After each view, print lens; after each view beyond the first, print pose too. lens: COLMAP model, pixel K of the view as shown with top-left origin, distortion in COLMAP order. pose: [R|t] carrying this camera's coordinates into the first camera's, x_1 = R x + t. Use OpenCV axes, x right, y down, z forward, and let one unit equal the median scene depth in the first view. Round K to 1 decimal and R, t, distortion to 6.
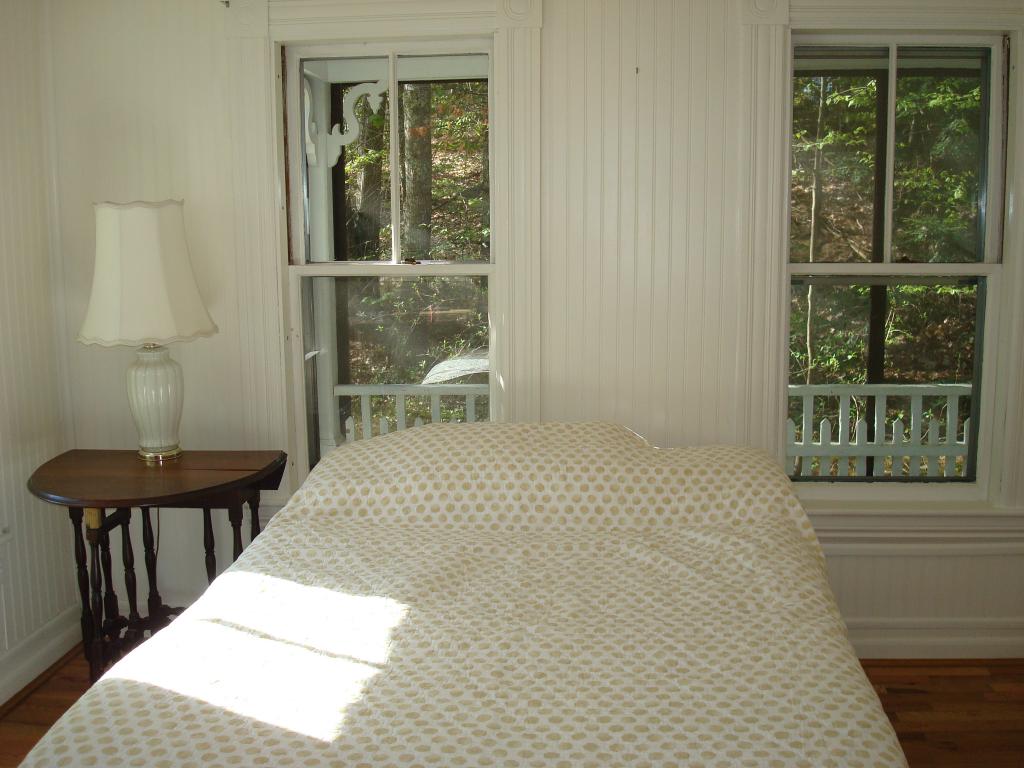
lens RADIAL K [[1065.7, 0, 512.0], [0, 1065.7, 384.0], [0, 0, 1]] dist [-0.070408, -0.121086]
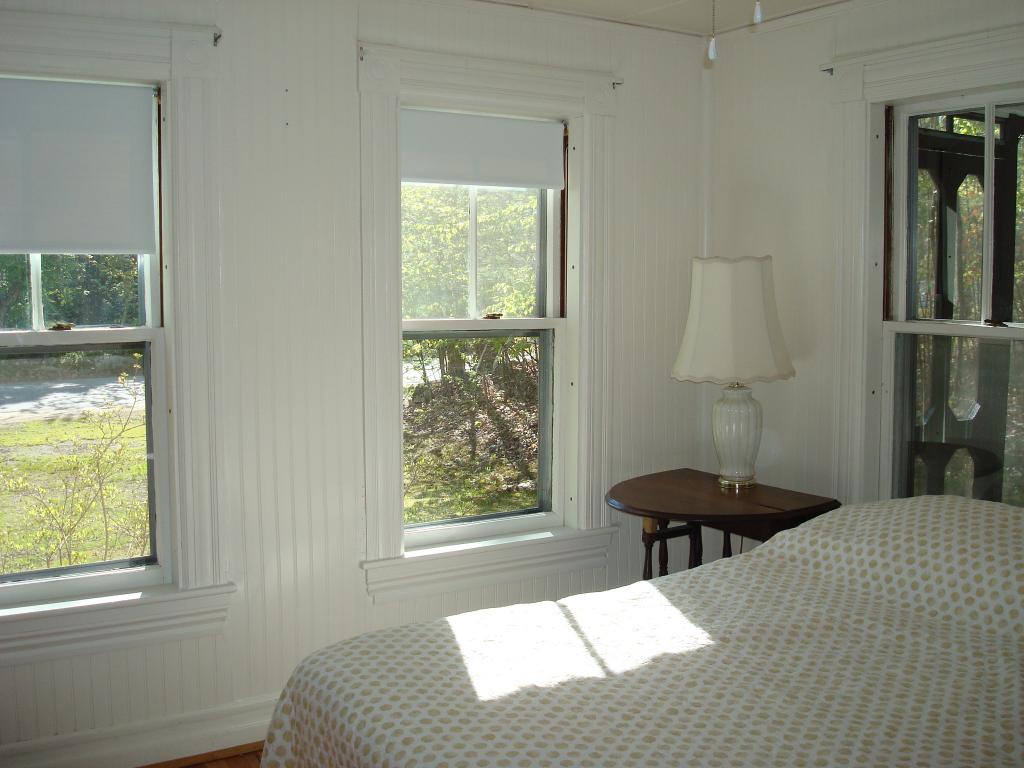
lens RADIAL K [[1065.7, 0, 512.0], [0, 1065.7, 384.0], [0, 0, 1]] dist [-0.070408, -0.121086]
pose [[0.605926, 0.089914, -0.790423, 0.571893], [-0.127531, 0.991720, 0.015050, -0.034356], [0.785232, 0.091684, 0.612376, 0.177467]]
